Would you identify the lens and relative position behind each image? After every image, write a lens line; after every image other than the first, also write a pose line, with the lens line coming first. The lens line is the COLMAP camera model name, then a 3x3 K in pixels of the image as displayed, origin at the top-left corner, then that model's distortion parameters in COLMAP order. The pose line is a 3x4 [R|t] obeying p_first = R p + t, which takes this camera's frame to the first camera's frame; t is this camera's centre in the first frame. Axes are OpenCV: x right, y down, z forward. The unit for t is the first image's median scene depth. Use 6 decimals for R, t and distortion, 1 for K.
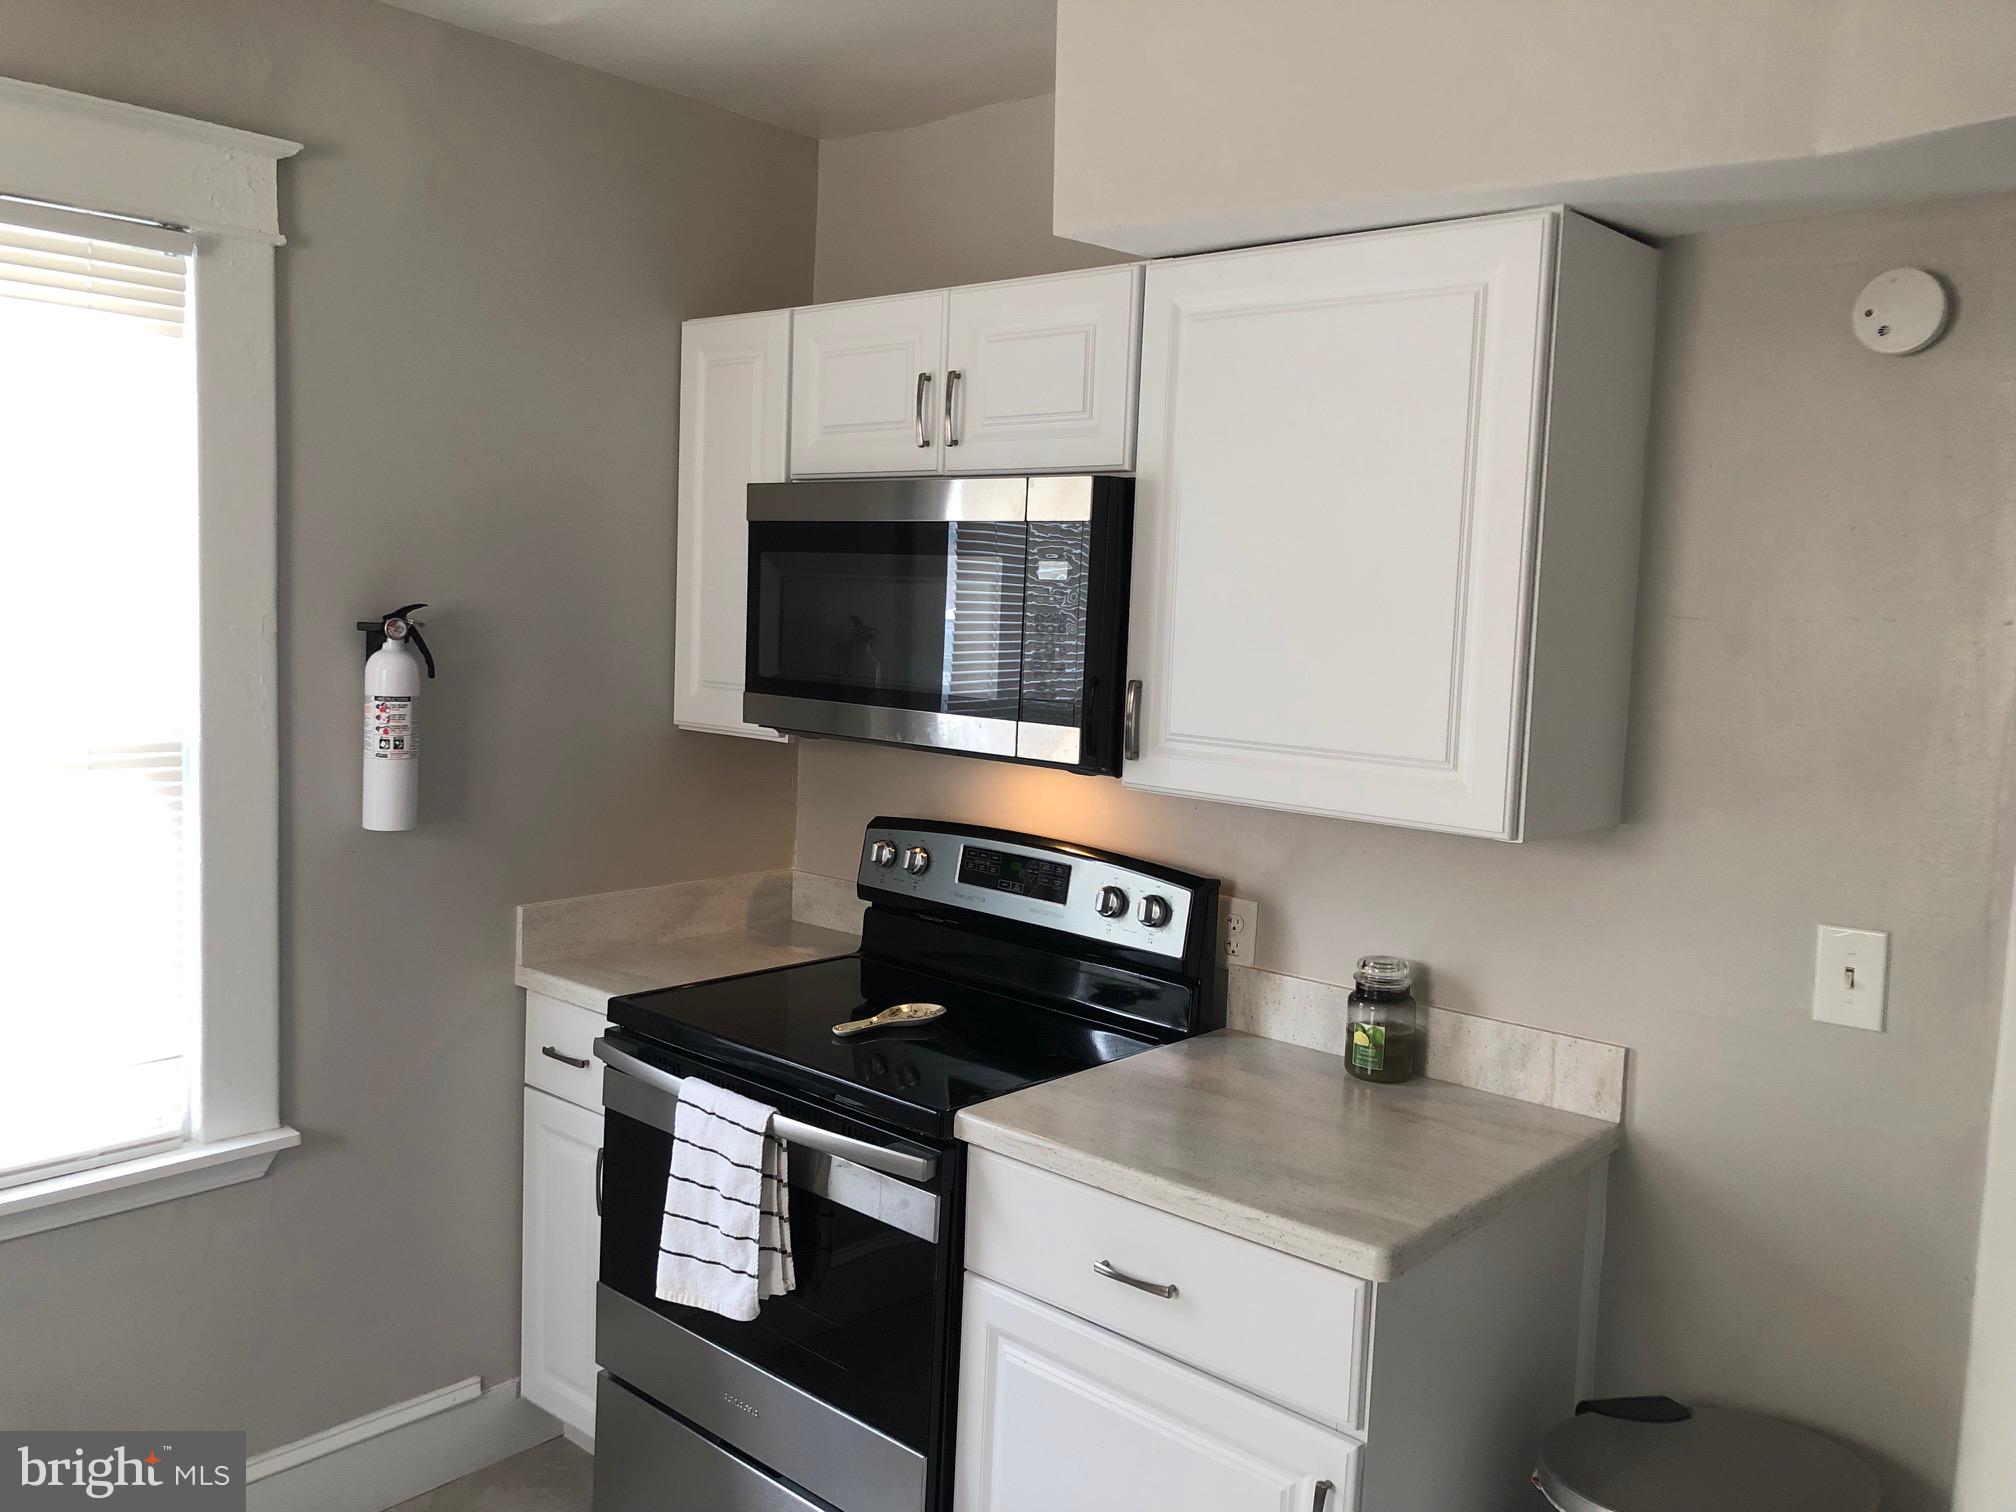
lens RADIAL K [[1671.2, 0, 1008.0], [0, 1671.2, 756.0], [0, 0, 1]] dist [0.005516, 0.001079]
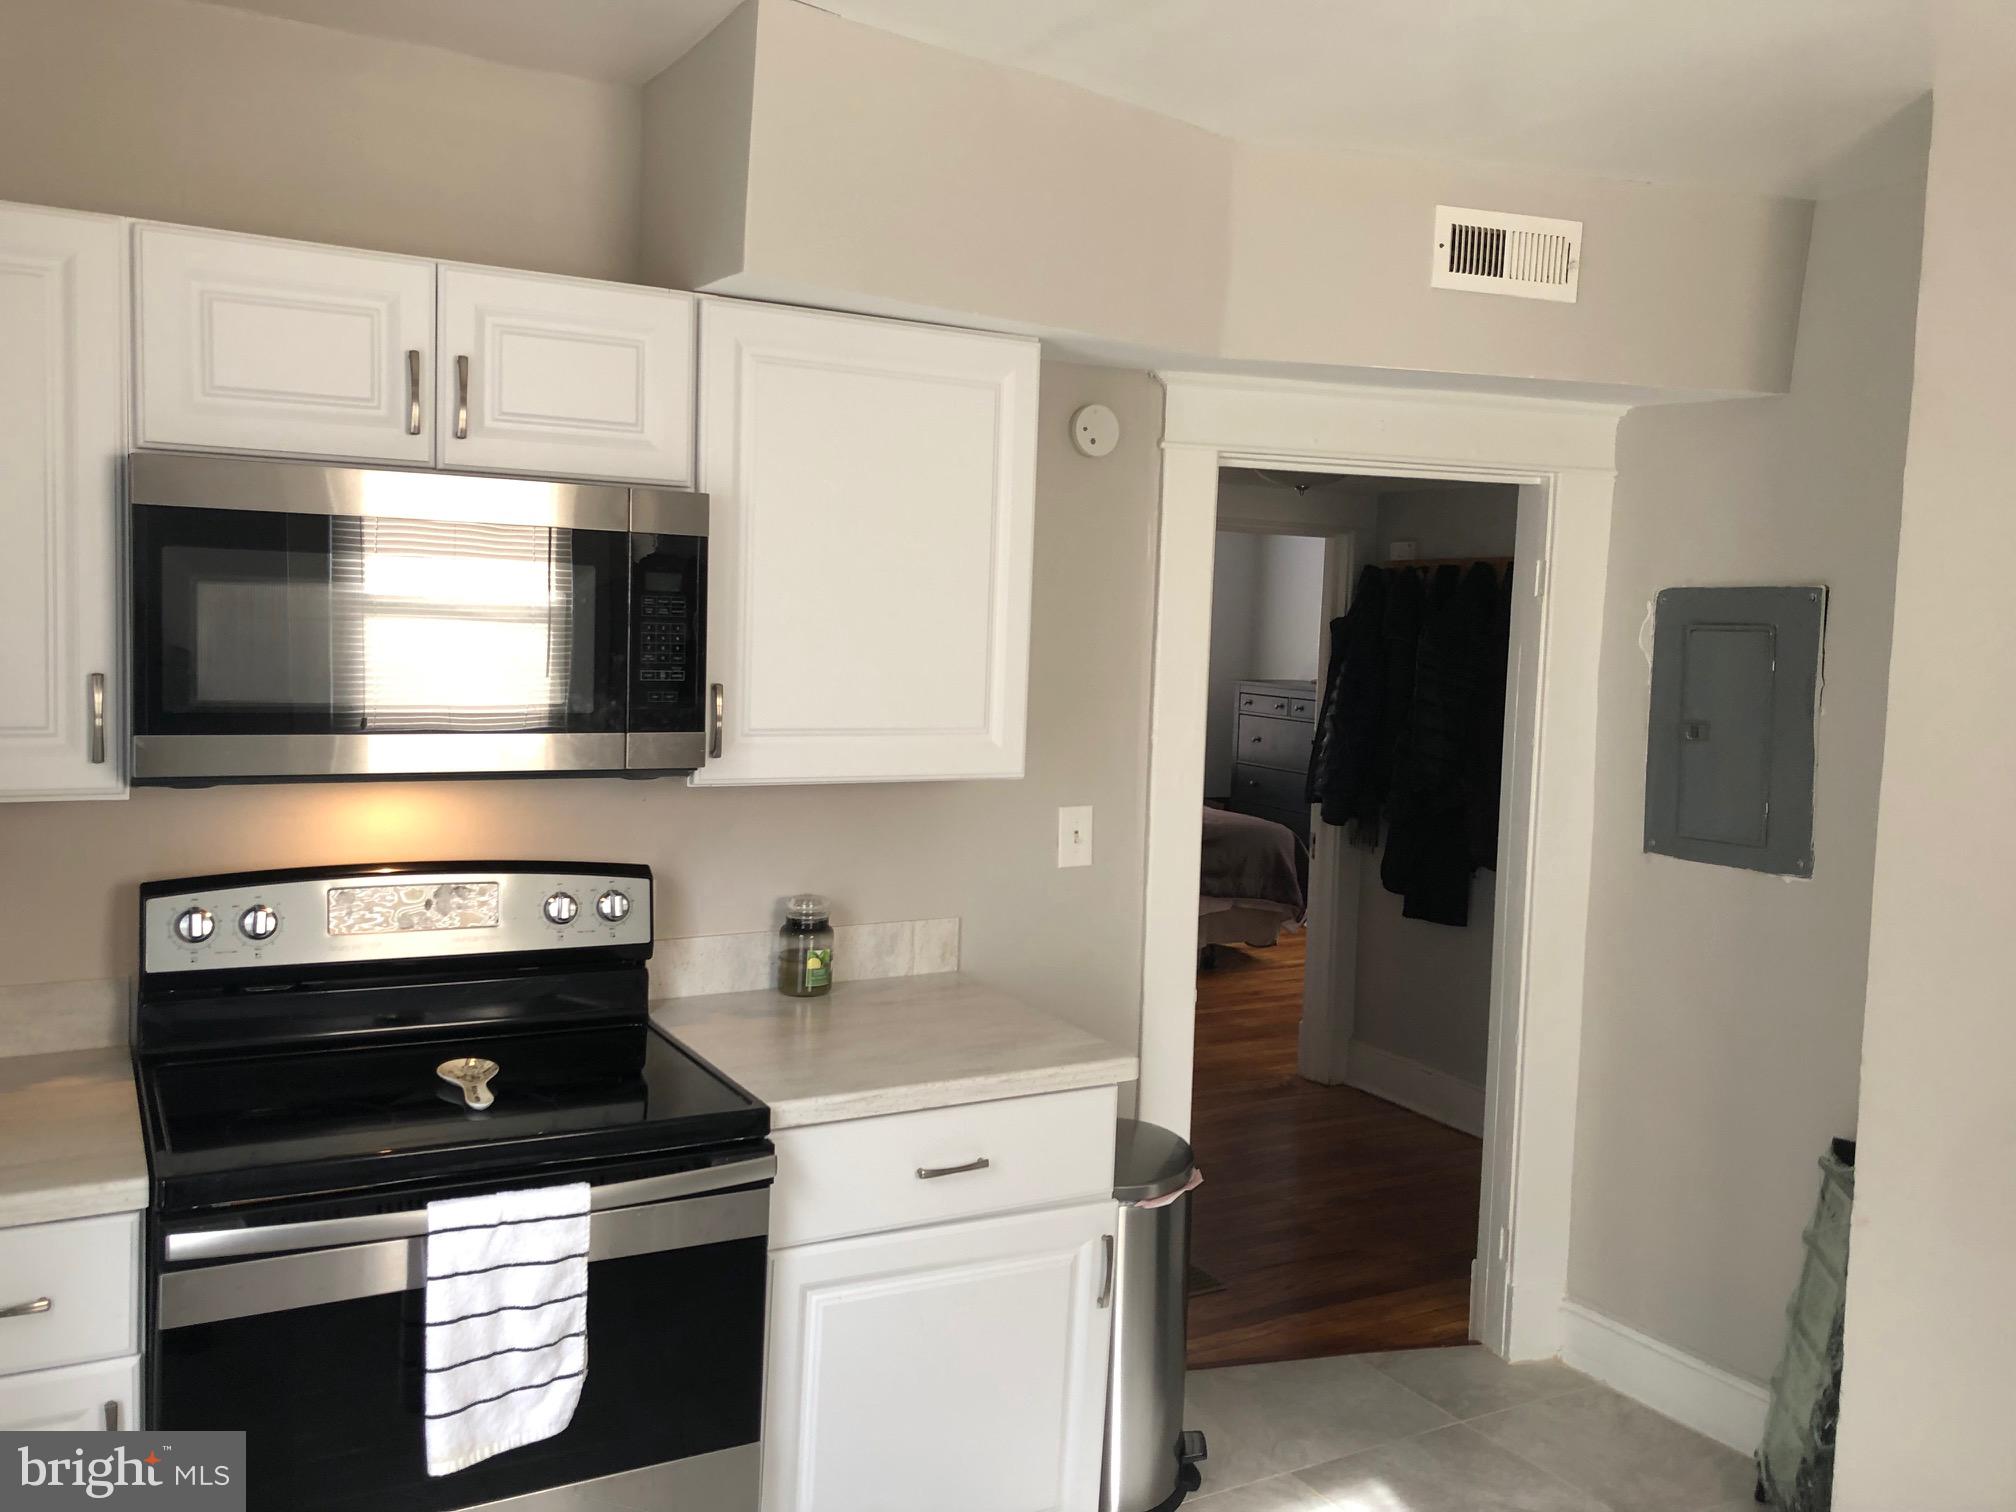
lens RADIAL K [[1661.2, 0, 991.2], [0, 1661.2, 745.5], [0, 0, 1]] dist [0.005681, 0.004440]
pose [[0.310498, -0.104027, 0.944865, -0.886039], [0.069957, 0.993799, 0.086426, -0.085322], [-0.947996, 0.039265, 0.315850, 0.491222]]
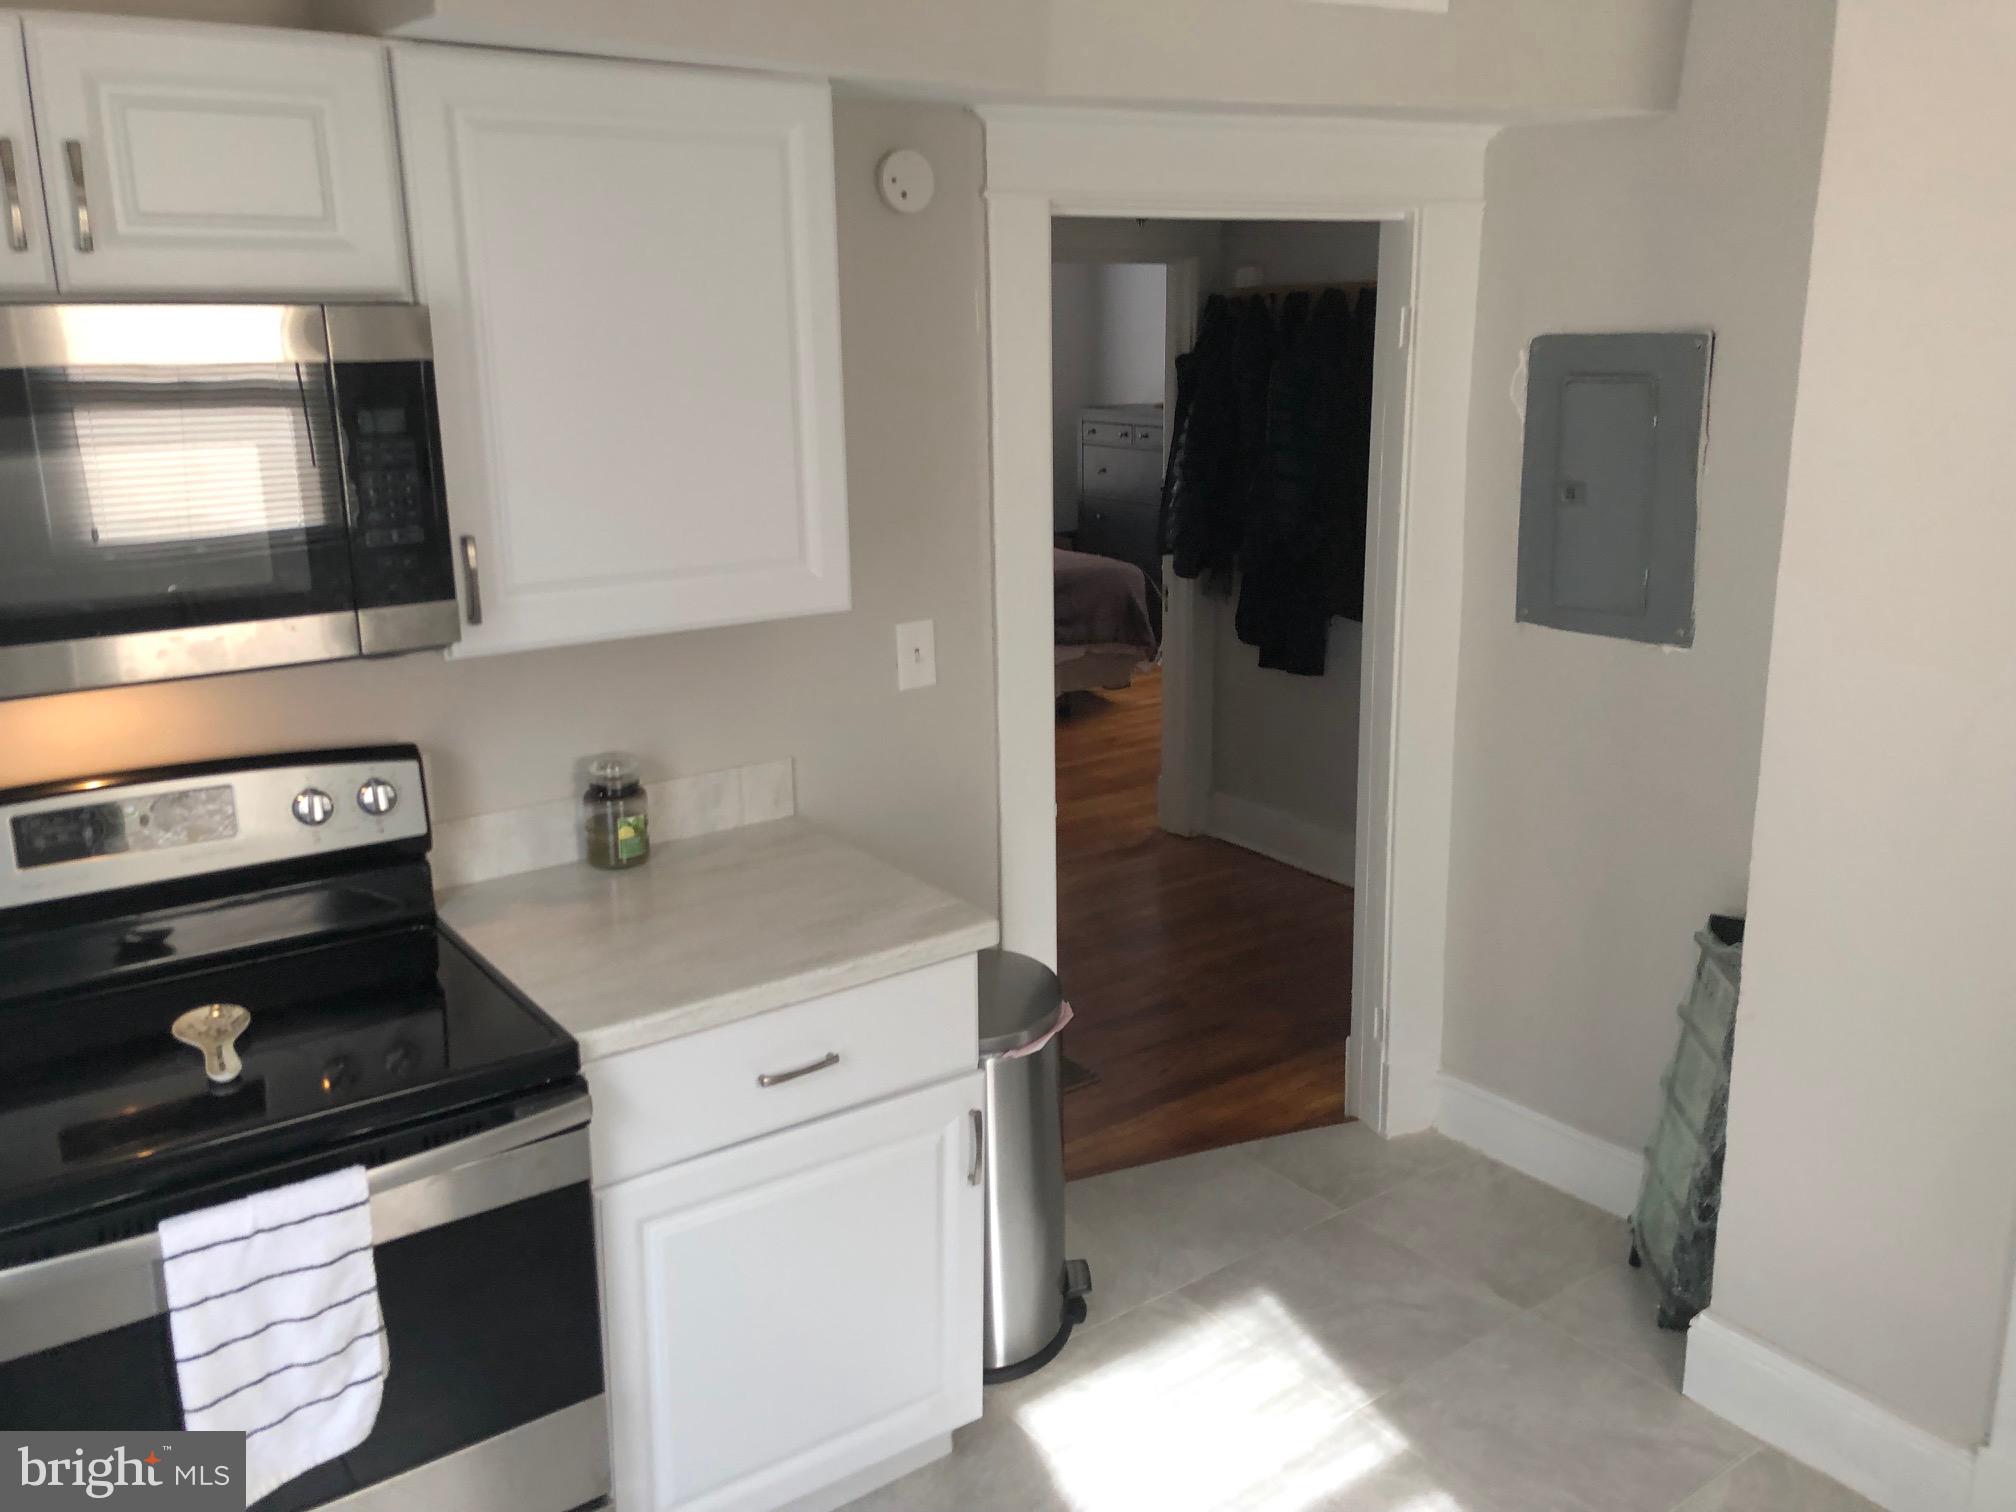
lens RADIAL K [[1659.4, 0, 1032.9], [0, 1659.4, 745.9], [0, 0, 1]] dist [0.005775, 0.000174]
pose [[0.189626, -0.282925, 0.940210, -0.734543], [0.112390, 0.957545, 0.265474, -0.139960], [-0.975403, 0.055330, 0.213374, 0.516937]]
